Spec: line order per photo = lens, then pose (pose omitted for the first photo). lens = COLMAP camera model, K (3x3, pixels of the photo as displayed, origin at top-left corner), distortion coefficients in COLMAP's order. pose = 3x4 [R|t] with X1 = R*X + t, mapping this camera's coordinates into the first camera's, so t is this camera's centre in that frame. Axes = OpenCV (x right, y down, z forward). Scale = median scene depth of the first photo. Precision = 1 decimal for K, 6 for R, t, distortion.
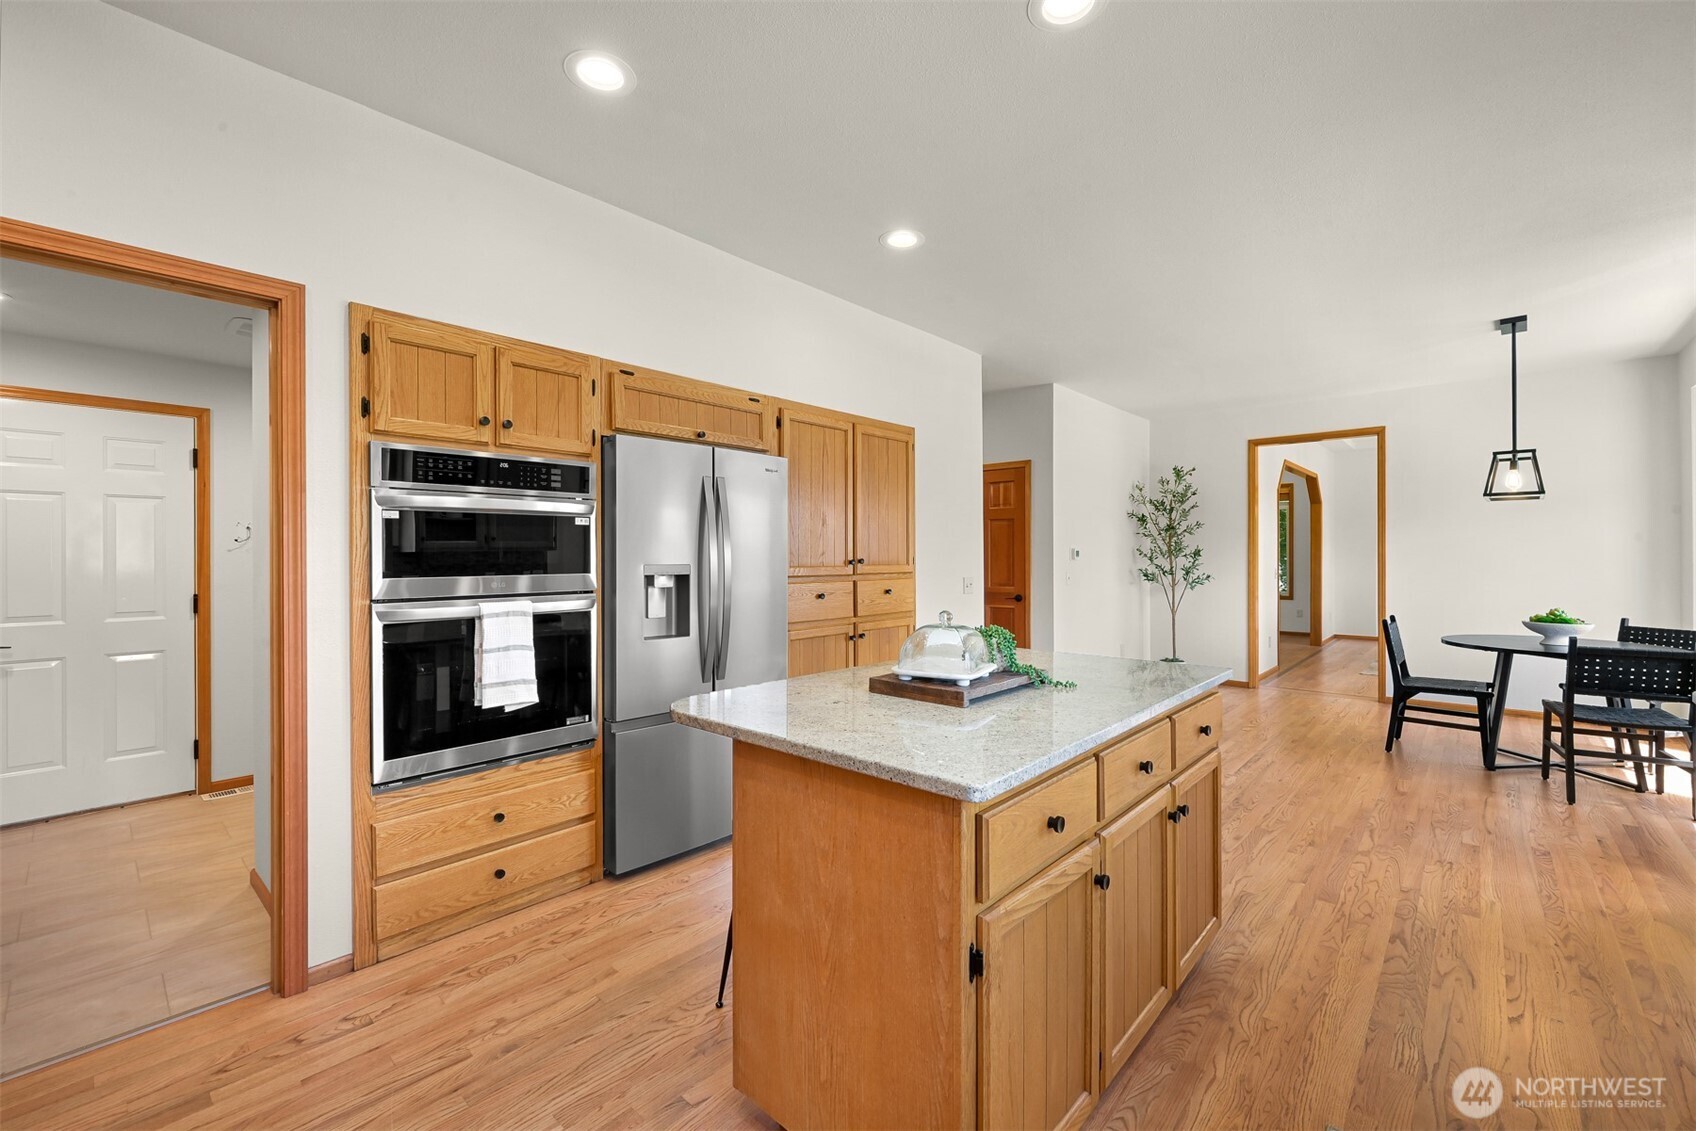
lens RADIAL K [[699.5, 0, 851.7], [0, 699.5, 555.5], [0, 0, 1]] dist [-0.003172, 0.000131]
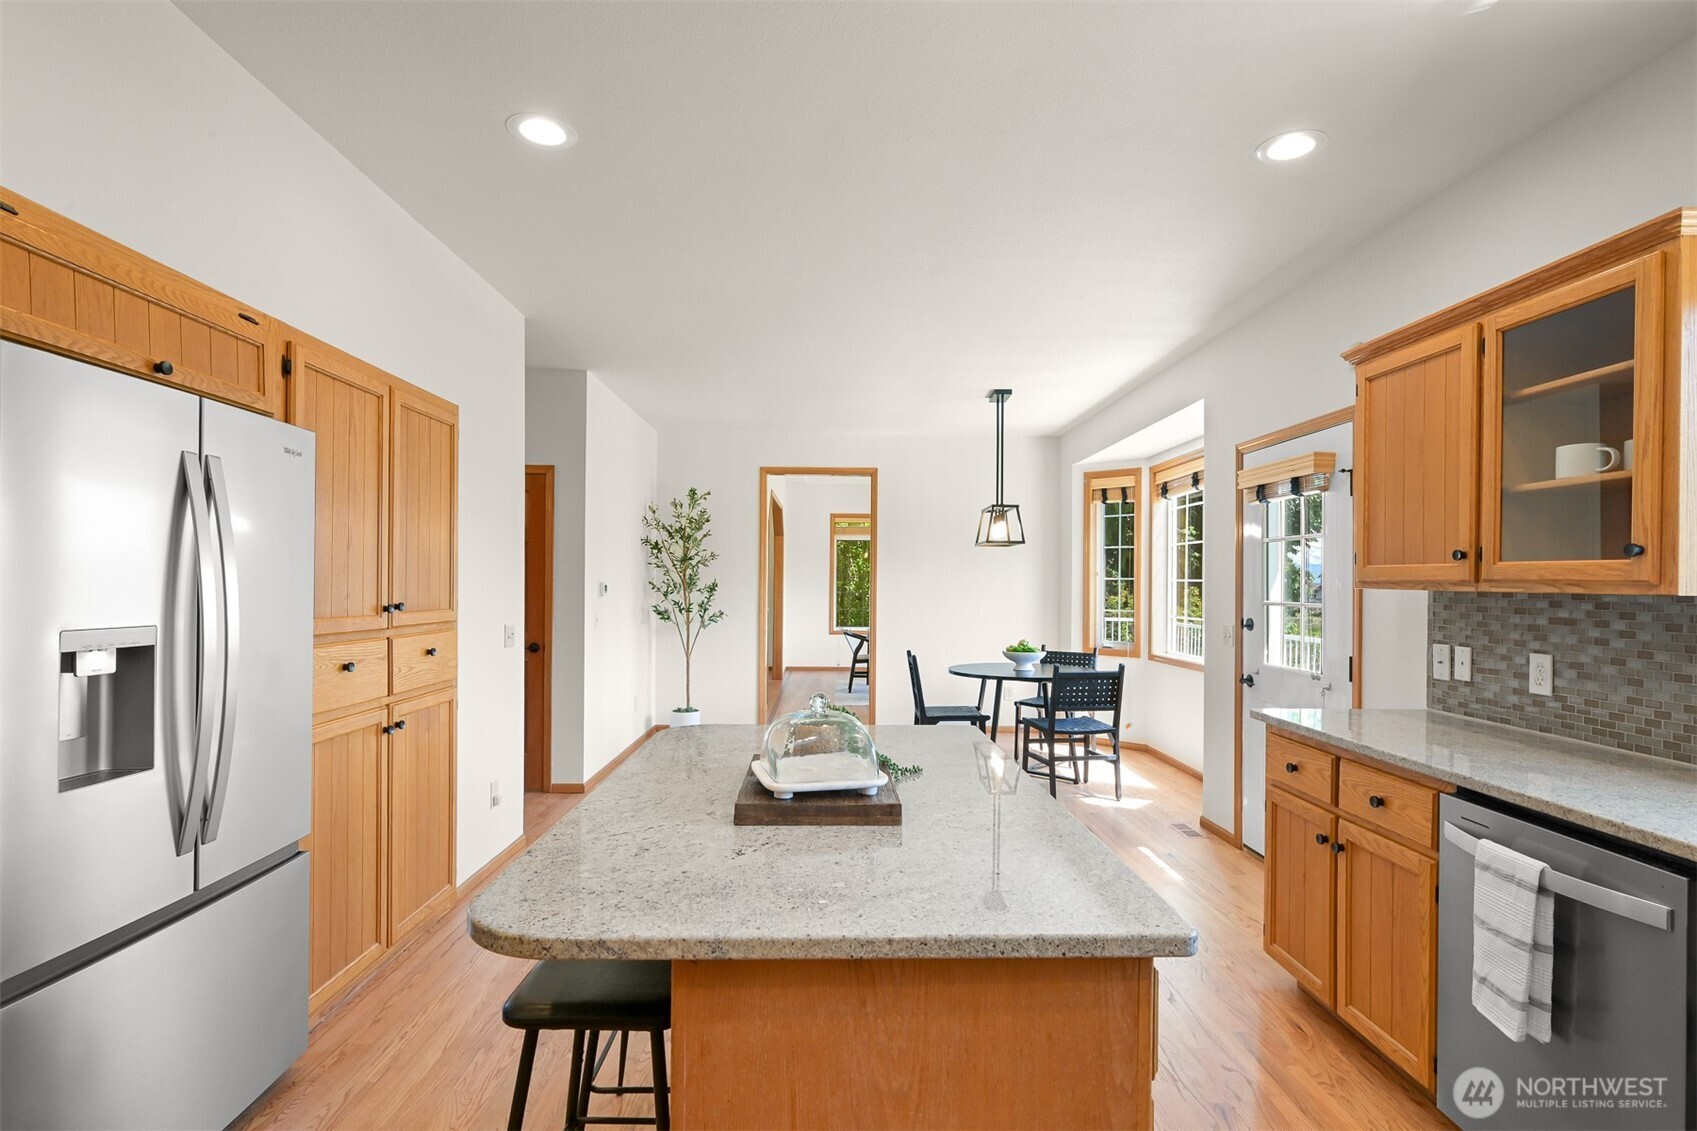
lens RADIAL K [[847.3, 0, 849.1], [0, 847.3, 583.9], [0, 0, 1]] dist [-0.000698, -0.000380]
pose [[0.724994, 0.008503, 0.688703, -0.227425], [-0.011513, 0.999934, -0.000226, -0.017614], [-0.688659, -0.007765, 0.725044, 0.172823]]
